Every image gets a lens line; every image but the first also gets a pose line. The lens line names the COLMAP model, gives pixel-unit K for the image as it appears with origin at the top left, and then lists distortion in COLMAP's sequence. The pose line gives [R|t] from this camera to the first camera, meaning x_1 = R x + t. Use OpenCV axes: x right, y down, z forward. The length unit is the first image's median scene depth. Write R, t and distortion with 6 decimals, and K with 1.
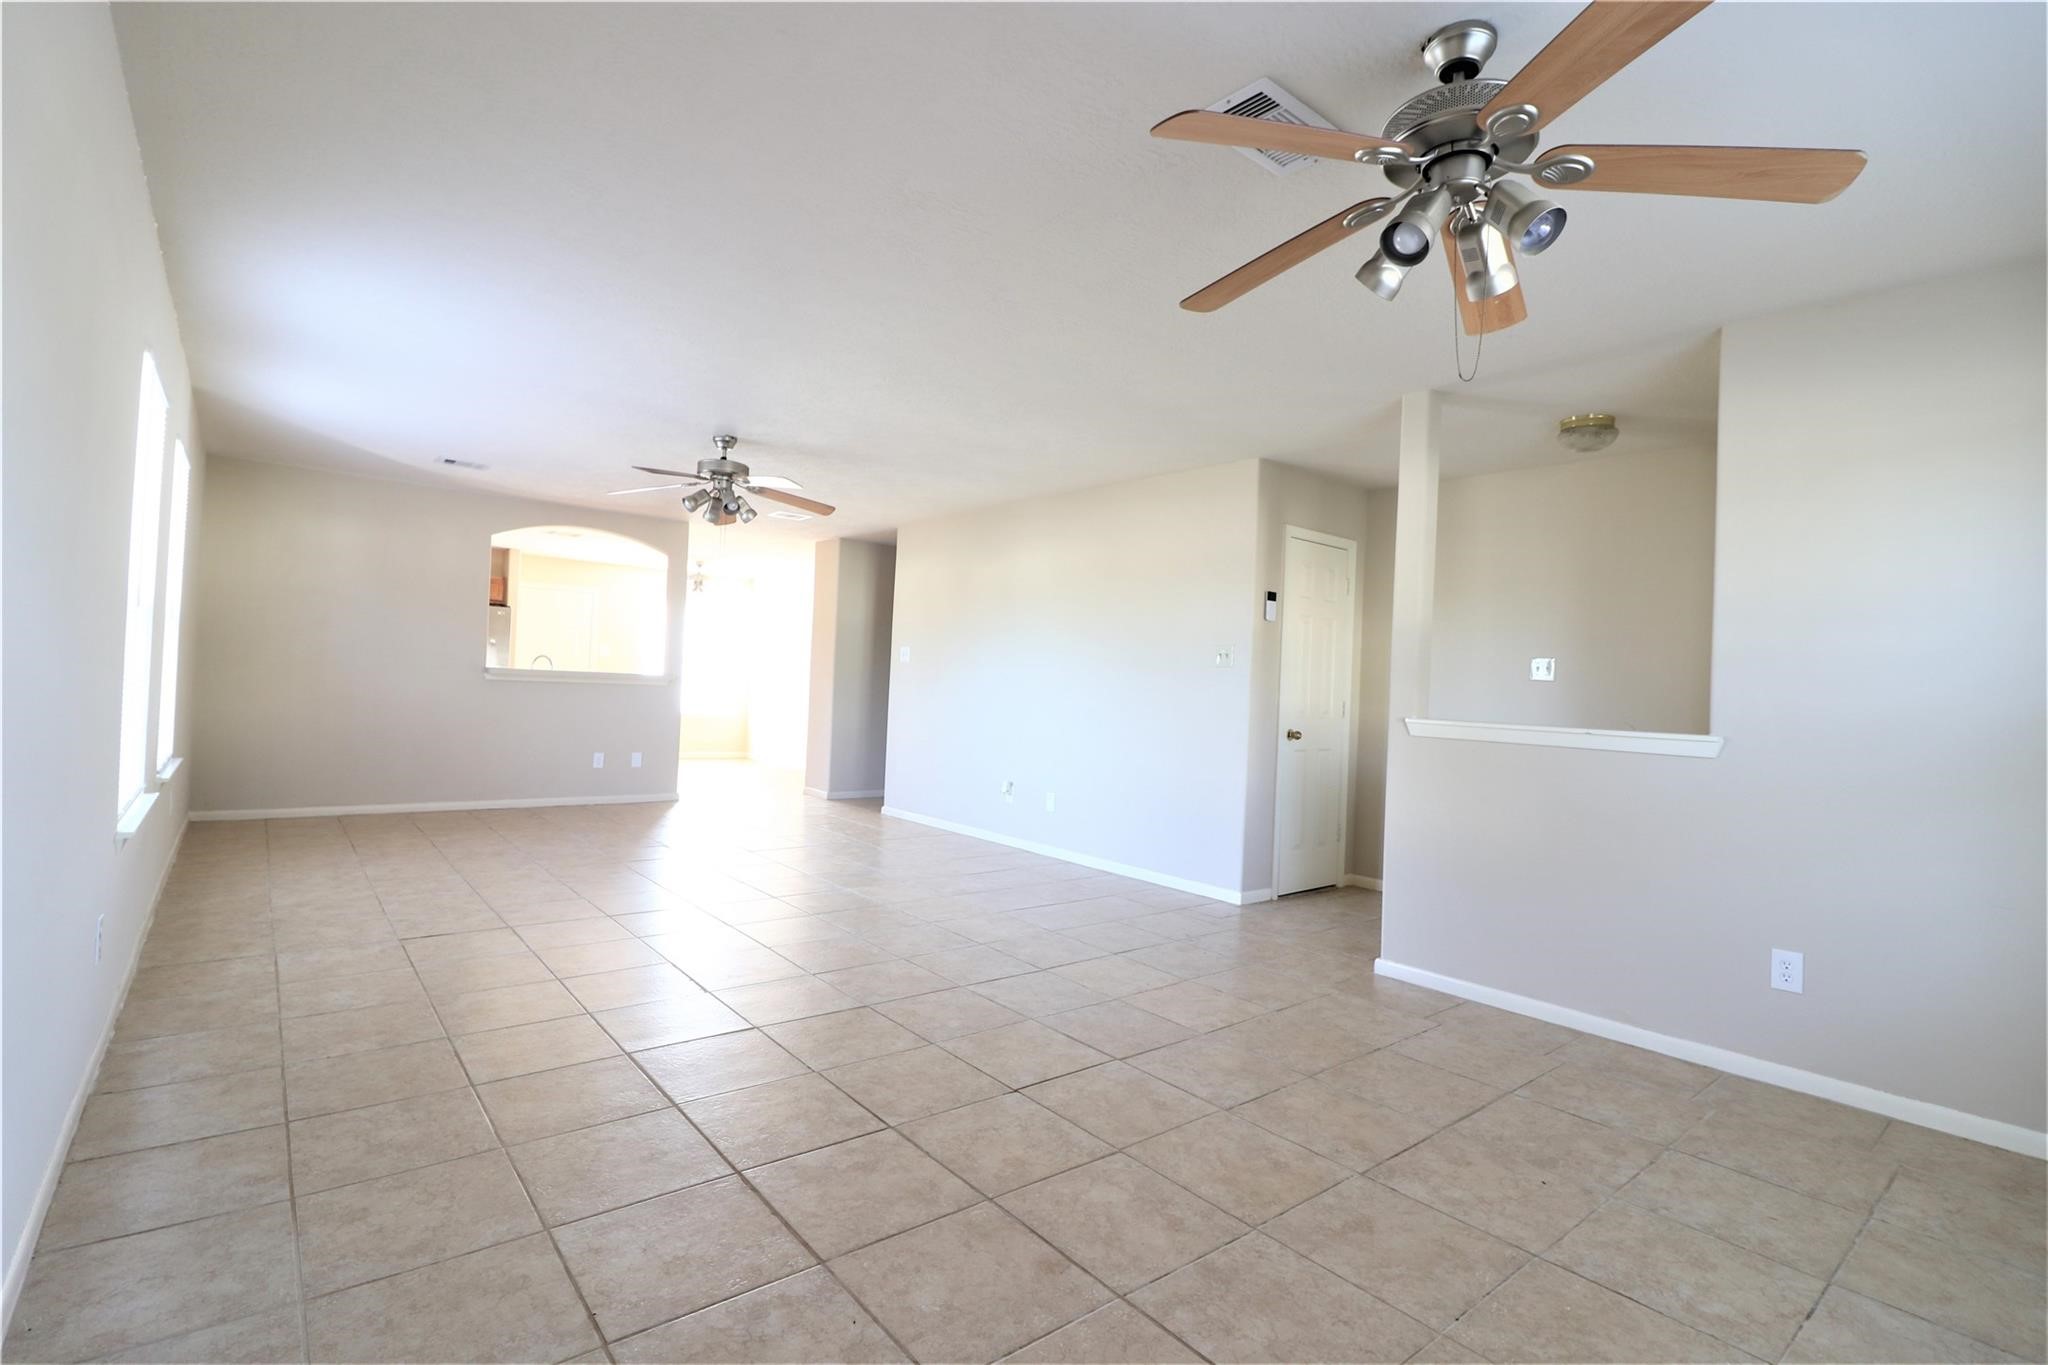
lens RADIAL K [[944.3, 0, 1015.6], [0, 944.3, 680.0], [0, 0, 1]] dist [-0.004123, -0.007518]
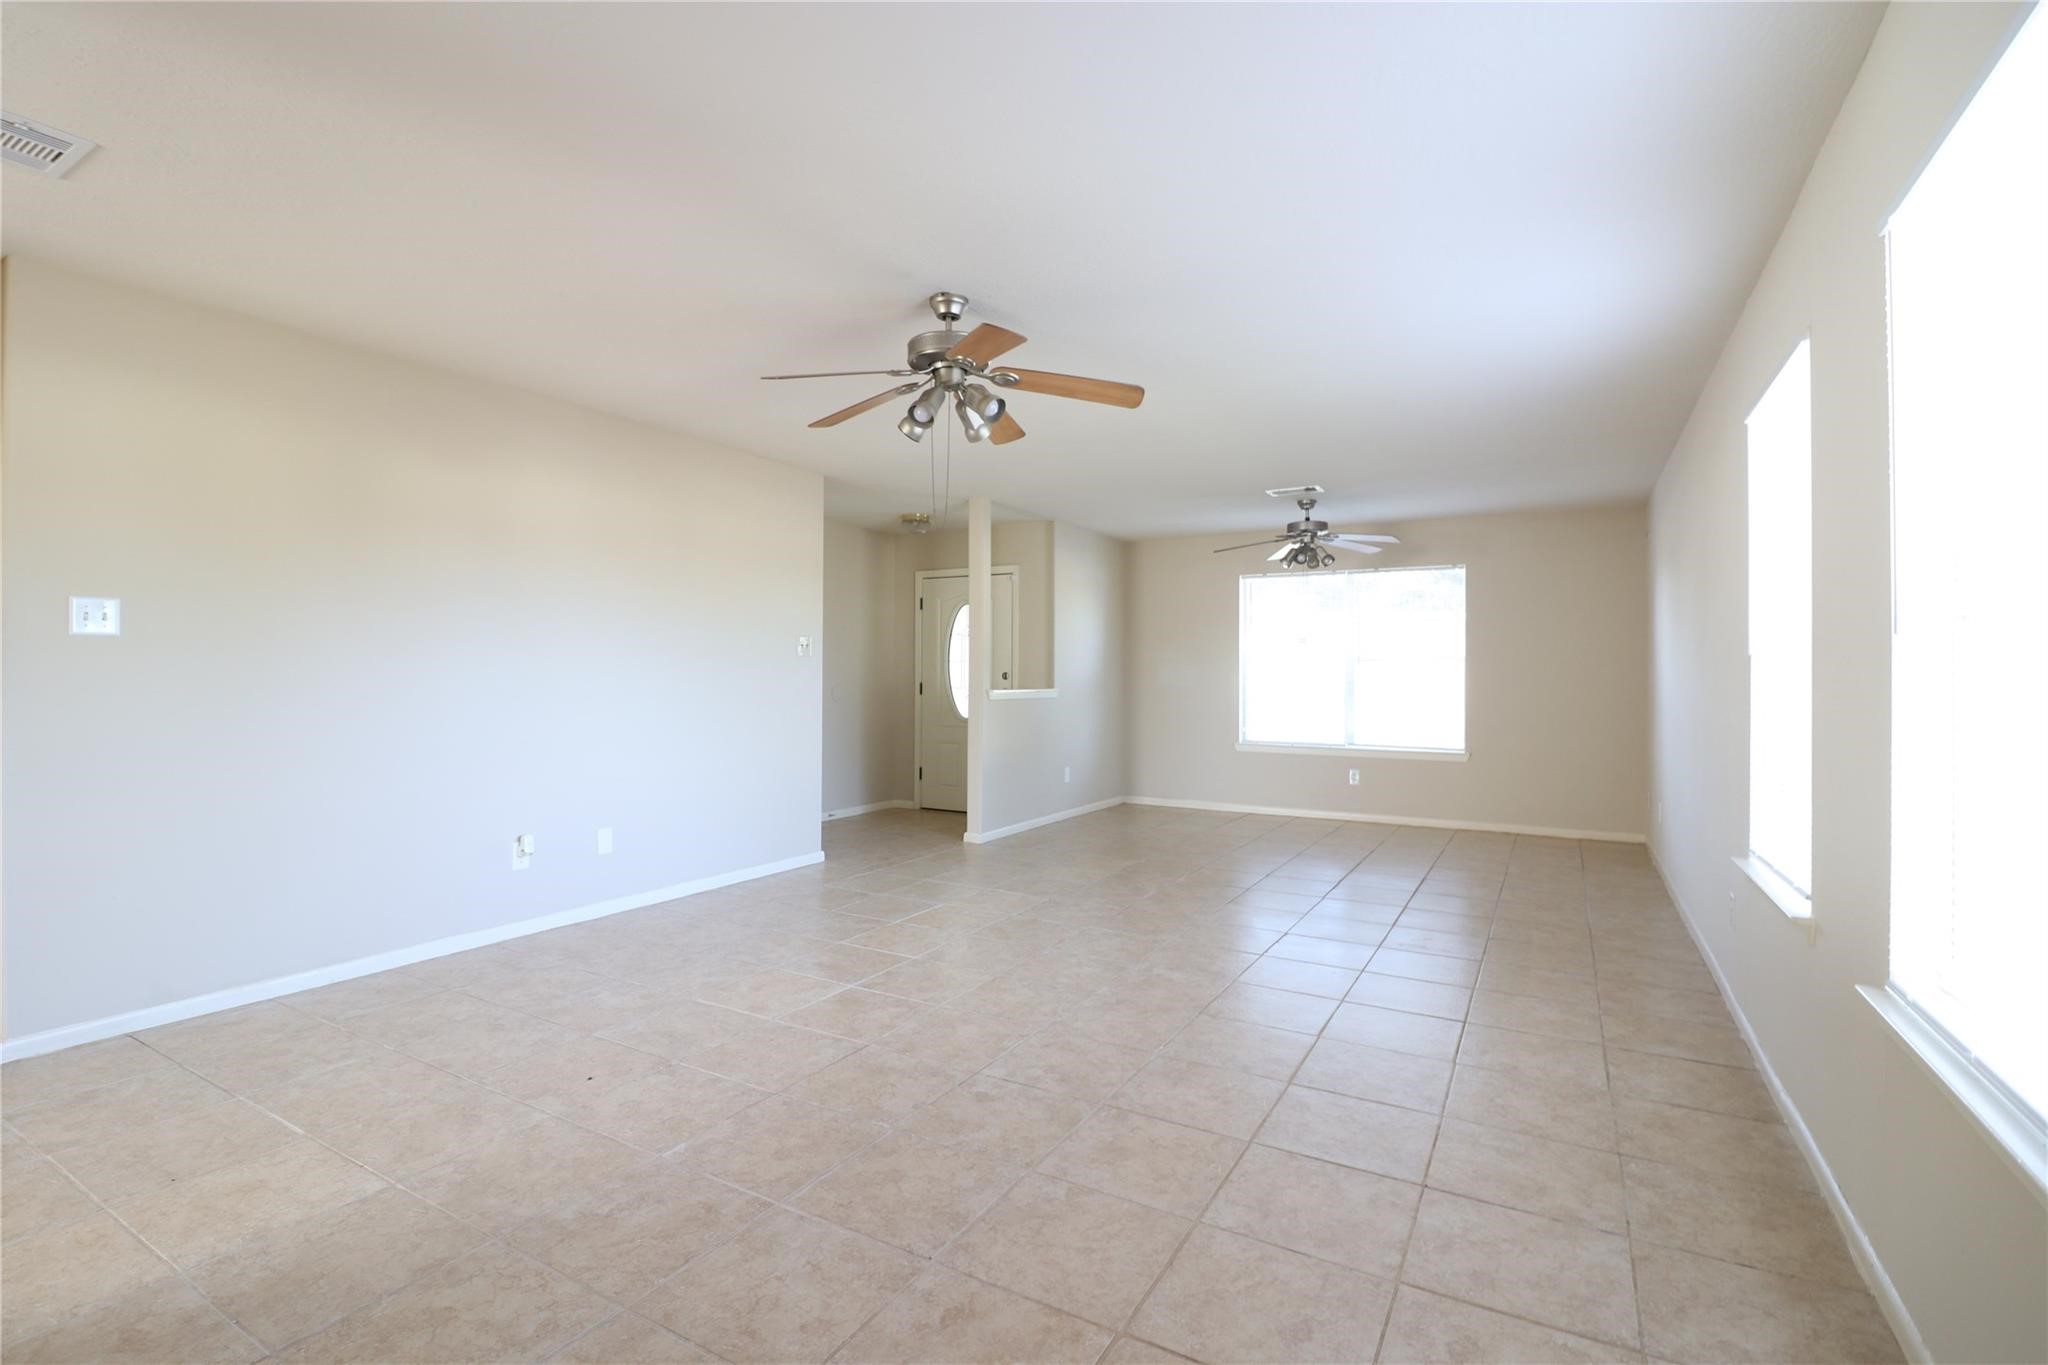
lens RADIAL K [[944.3, 0, 1003.8], [0, 944.3, 673.9], [0, 0, 1]] dist [-0.004123, -0.007518]
pose [[-0.347999, -0.042983, 0.936509, -1.498938], [-0.024308, 0.999026, 0.036819, -0.064184], [-0.937180, -0.009951, -0.348705, 1.967677]]
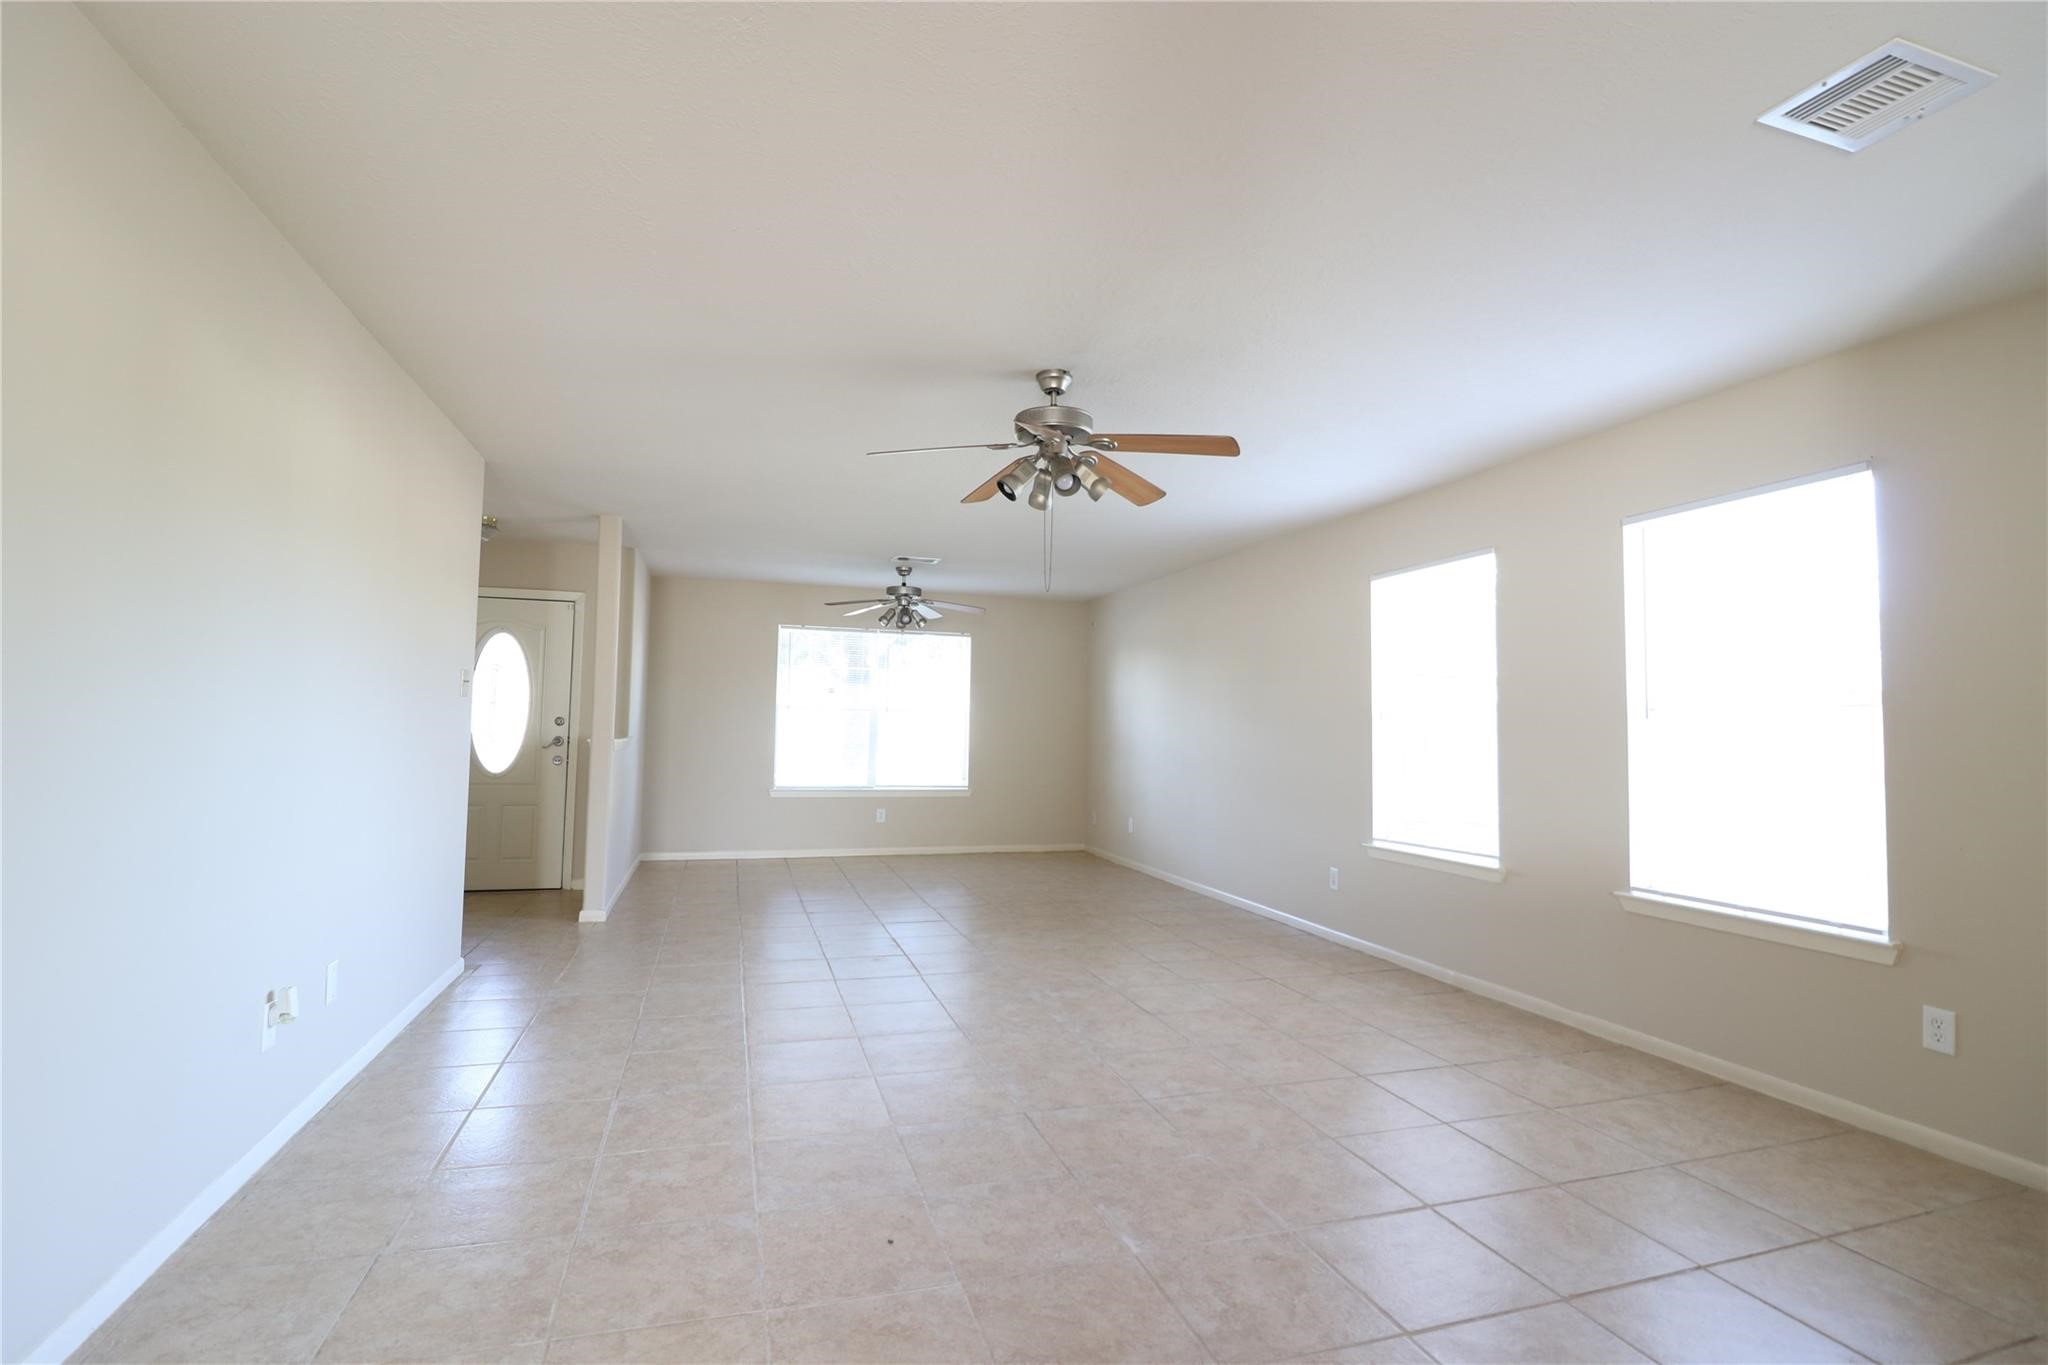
lens RADIAL K [[944.3, 0, 1009.4], [0, 944.3, 677.9], [0, 0, 1]] dist [-0.004123, -0.007518]
pose [[-0.924177, -0.040319, 0.379832, -0.895637], [-0.059513, 0.997468, -0.038922, -0.040771], [-0.377301, -0.058576, -0.924236, 2.647854]]
